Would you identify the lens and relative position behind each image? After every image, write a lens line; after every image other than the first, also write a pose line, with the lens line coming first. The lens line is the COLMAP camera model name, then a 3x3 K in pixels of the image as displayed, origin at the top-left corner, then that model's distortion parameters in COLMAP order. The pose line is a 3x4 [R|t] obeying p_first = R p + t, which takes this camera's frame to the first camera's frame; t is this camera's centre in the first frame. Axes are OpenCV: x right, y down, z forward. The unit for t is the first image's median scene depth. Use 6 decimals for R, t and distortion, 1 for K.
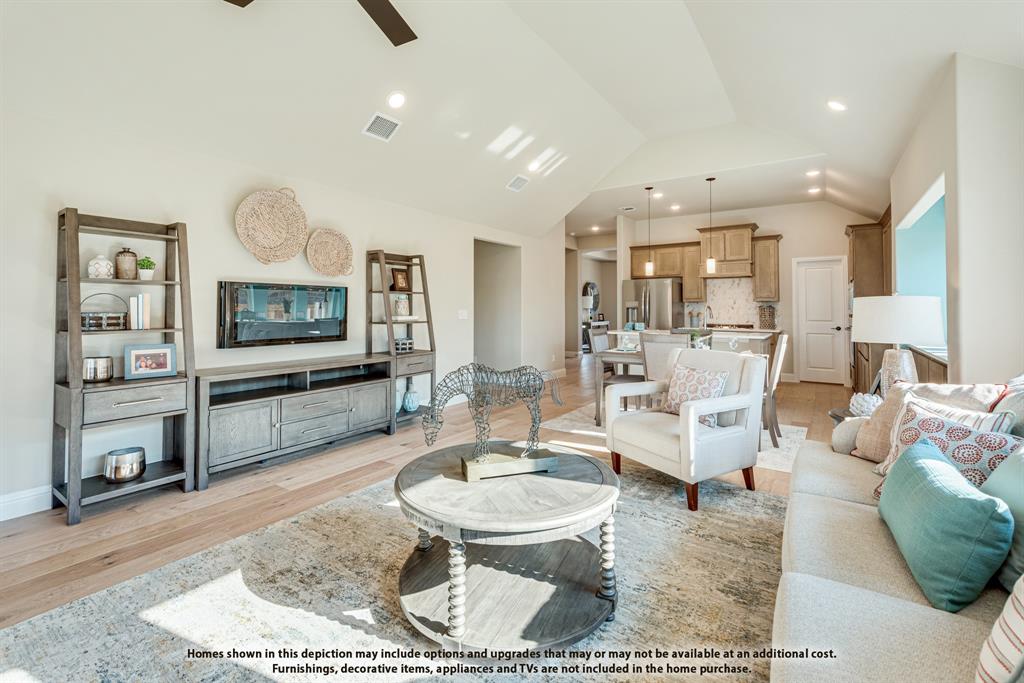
lens RADIAL K [[453.7, 0, 510.7], [0, 453.7, 296.1], [0, 0, 1]] dist [0.011314, -0.000086]
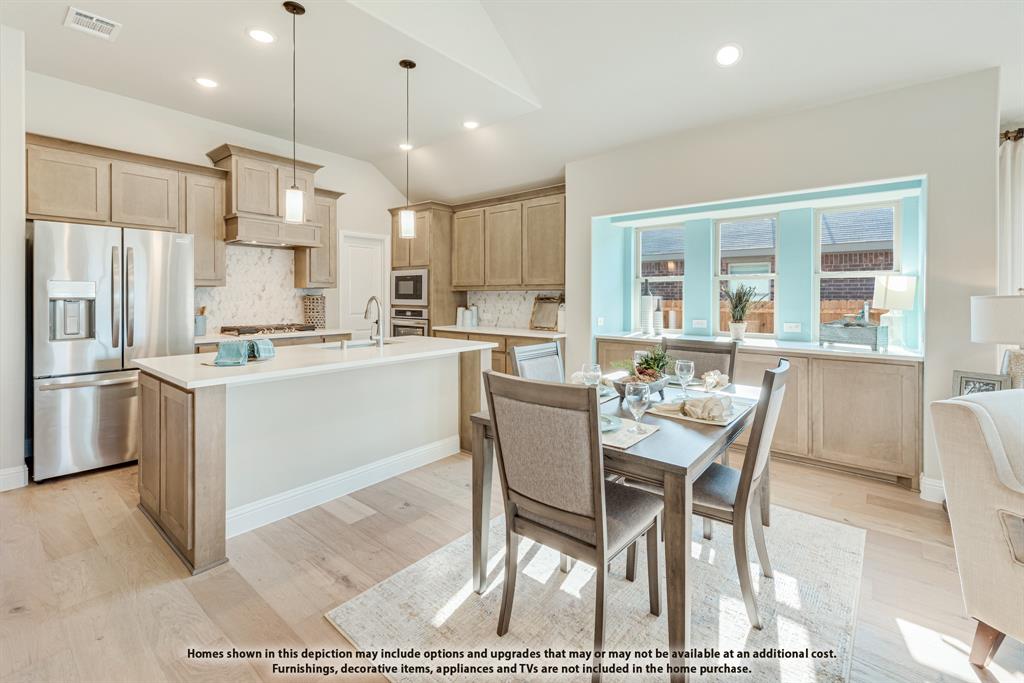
lens RADIAL K [[448.3, 0, 496.8], [0, 448.3, 297.2], [0, 0, 1]] dist [0.008616, -0.000537]
pose [[0.109556, -0.004455, 0.993971, -0.069085], [-0.031314, 0.999478, 0.007931, 0.011842], [-0.993487, -0.031994, 0.109360, 0.663315]]
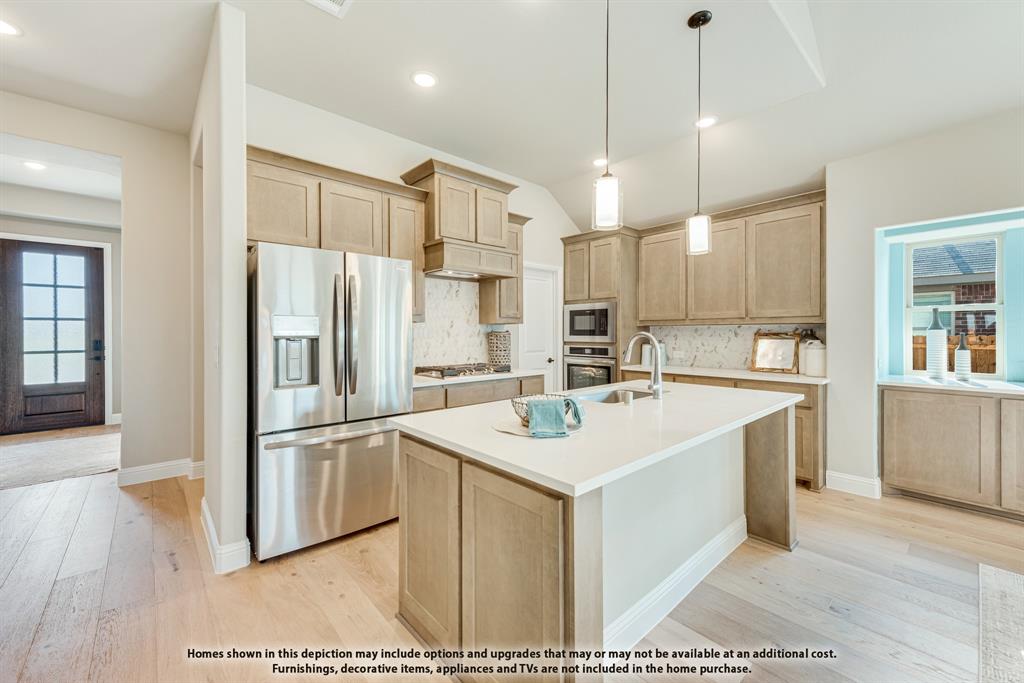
lens RADIAL K [[404.1, 0, 513.3], [0, 404.1, 332.2], [0, 0, 1]] dist [0.007846, -0.000410]
pose [[0.236704, -0.002460, 0.971579, 0.038465], [-0.024454, 0.999665, 0.008489, 0.018230], [-0.971274, -0.025768, 0.236565, 0.858447]]
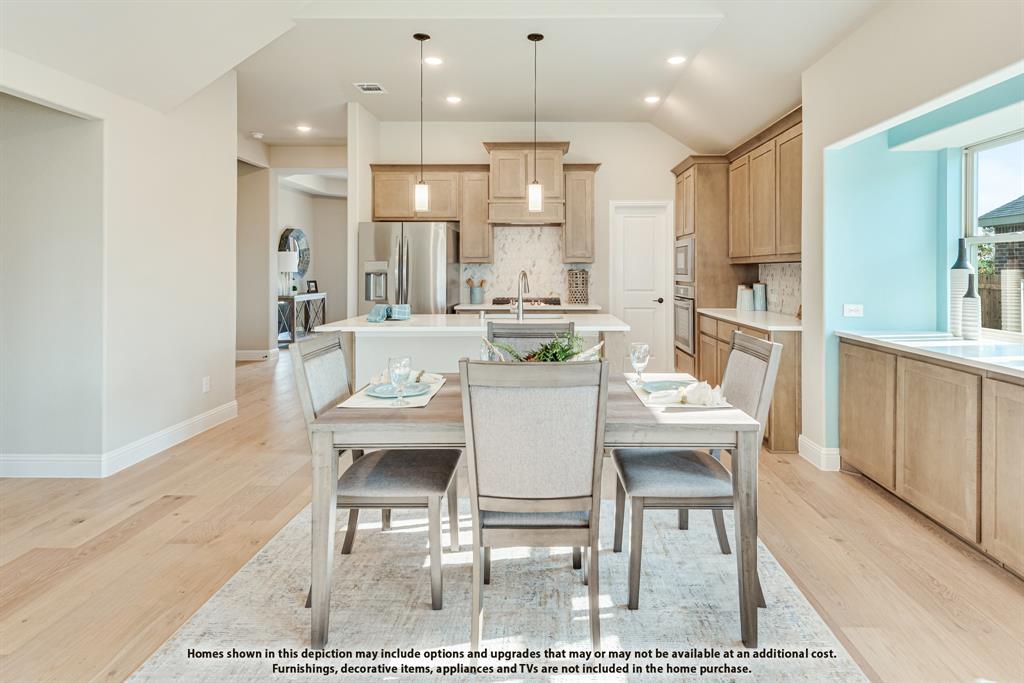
lens RADIAL K [[554.7, 0, 544.2], [0, 554.7, 268.5], [0, 0, 1]] dist [0.019471, -0.000262]
pose [[0.826134, -0.000257, 0.563473, 0.059864], [-0.014248, 0.999671, 0.021346, 0.003417], [-0.563293, -0.025663, 0.825859, 0.354121]]
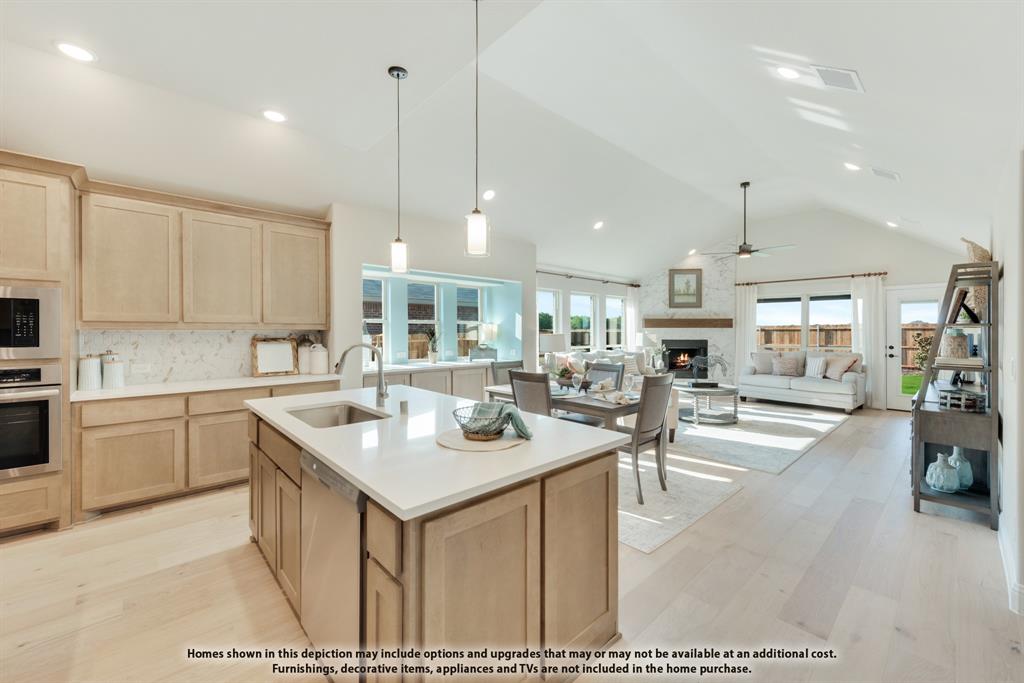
lens RADIAL K [[404.1, 0, 513.3], [0, 404.1, 332.2], [0, 0, 1]] dist [0.007846, -0.000410]
pose [[-0.974163, -0.006170, 0.225760, 0.182063], [-0.011459, 0.999689, -0.022128, 0.015877], [-0.225554, -0.024143, -0.973932, 1.104839]]
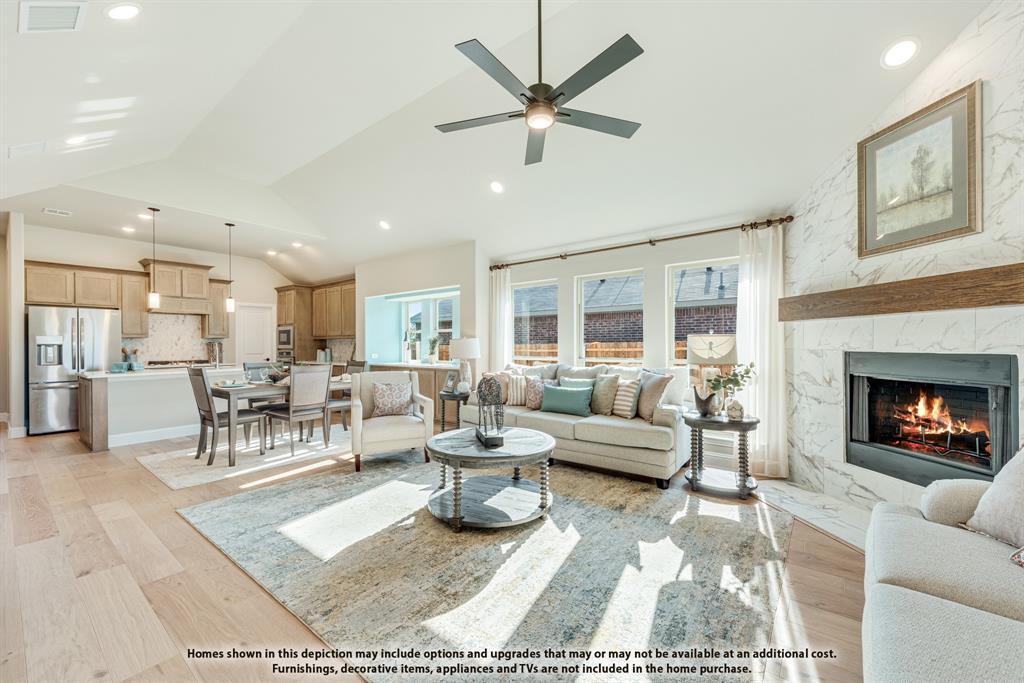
lens RADIAL K [[406.7, 0, 512.0], [0, 406.7, 341.5], [0, 0, 1]] dist [0.009567, -0.000296]
pose [[0.065913, 0.003010, 0.997821, -0.388974], [-0.022862, 0.999737, -0.001505, 0.004815], [-0.997563, -0.022713, 0.065965, 0.211551]]
